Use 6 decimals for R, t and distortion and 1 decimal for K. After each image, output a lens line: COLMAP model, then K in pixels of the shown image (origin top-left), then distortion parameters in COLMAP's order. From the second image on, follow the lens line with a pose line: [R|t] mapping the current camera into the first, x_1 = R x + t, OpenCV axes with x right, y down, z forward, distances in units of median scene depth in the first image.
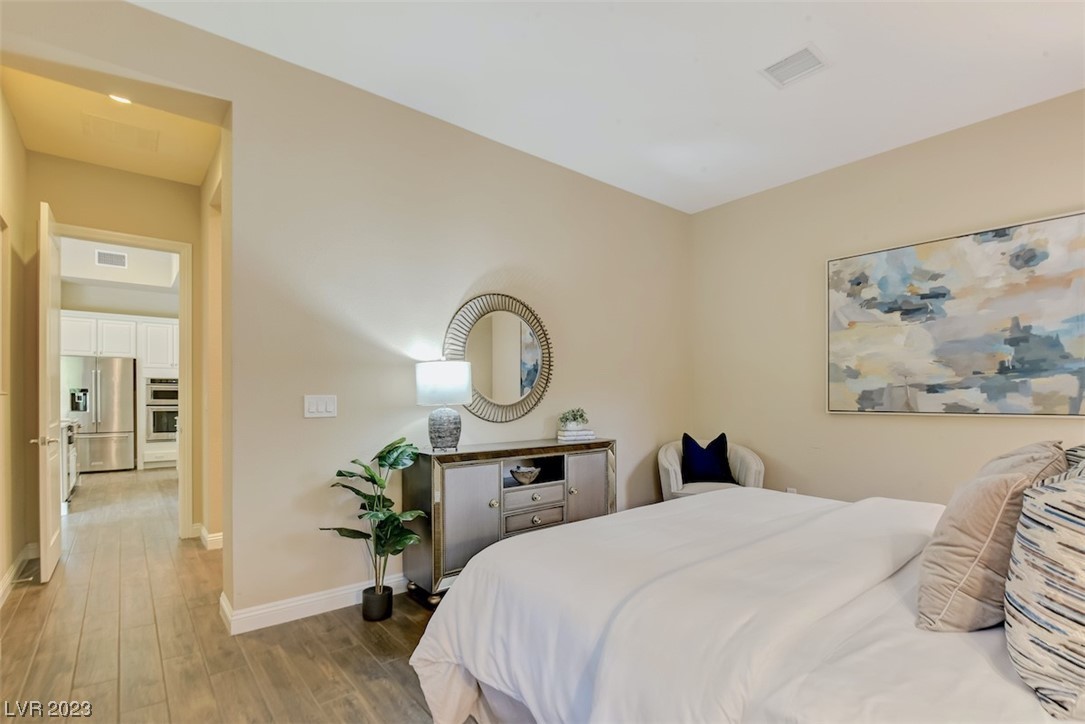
lens RADIAL K [[511.2, 0, 546.3], [0, 511.2, 394.7], [0, 0, 1]] dist [0.001107, -0.013658]
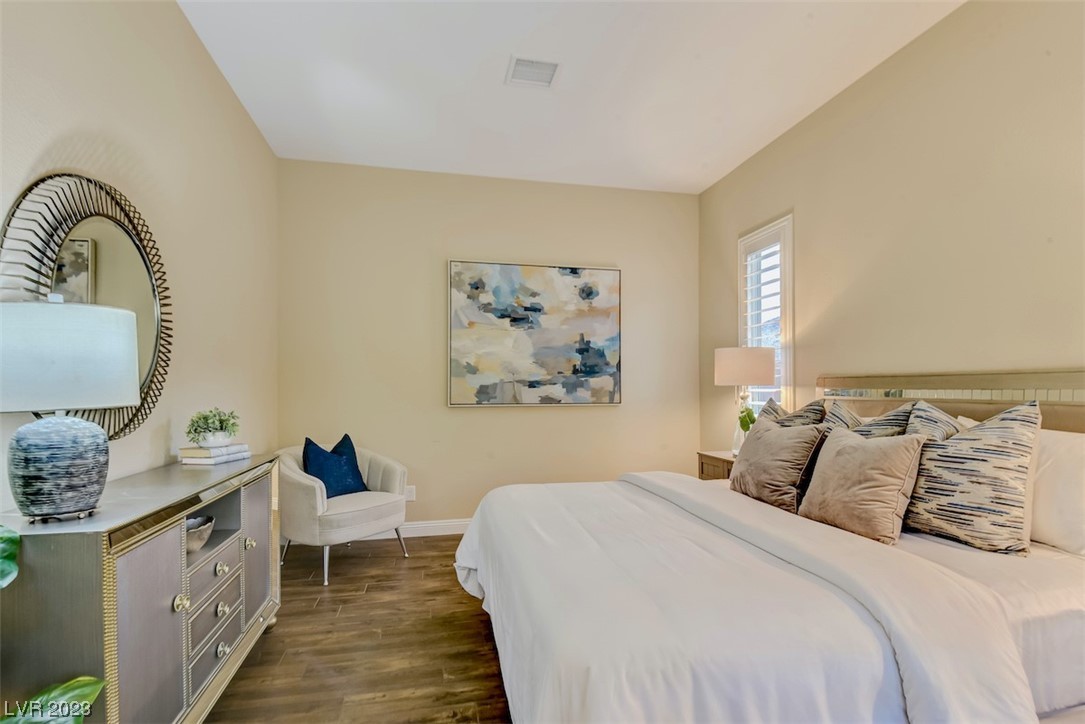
lens RADIAL K [[511.2, 0, 551.3], [0, 511.2, 393.0], [0, 0, 1]] dist [0.001107, -0.013658]
pose [[0.440616, -0.002601, 0.897692, -0.342193], [-0.001574, 0.999992, 0.003670, 0.004944], [-0.897694, -0.003031, 0.440608, 0.411885]]
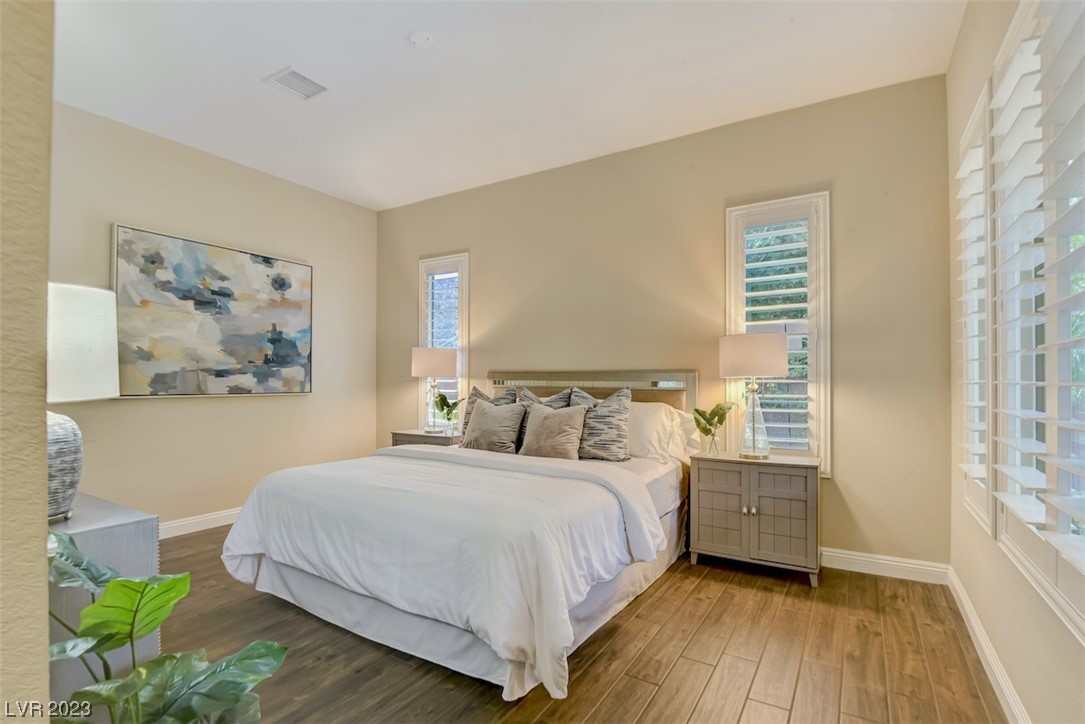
lens RADIAL K [[511.2, 0, 544.6], [0, 511.2, 376.1], [0, 0, 1]] dist [0.001107, -0.013658]
pose [[-0.340561, 0.010384, 0.940165, -0.594907], [-0.004324, 0.999911, -0.012610, 0.005834], [-0.940213, -0.008360, -0.340485, 0.704193]]
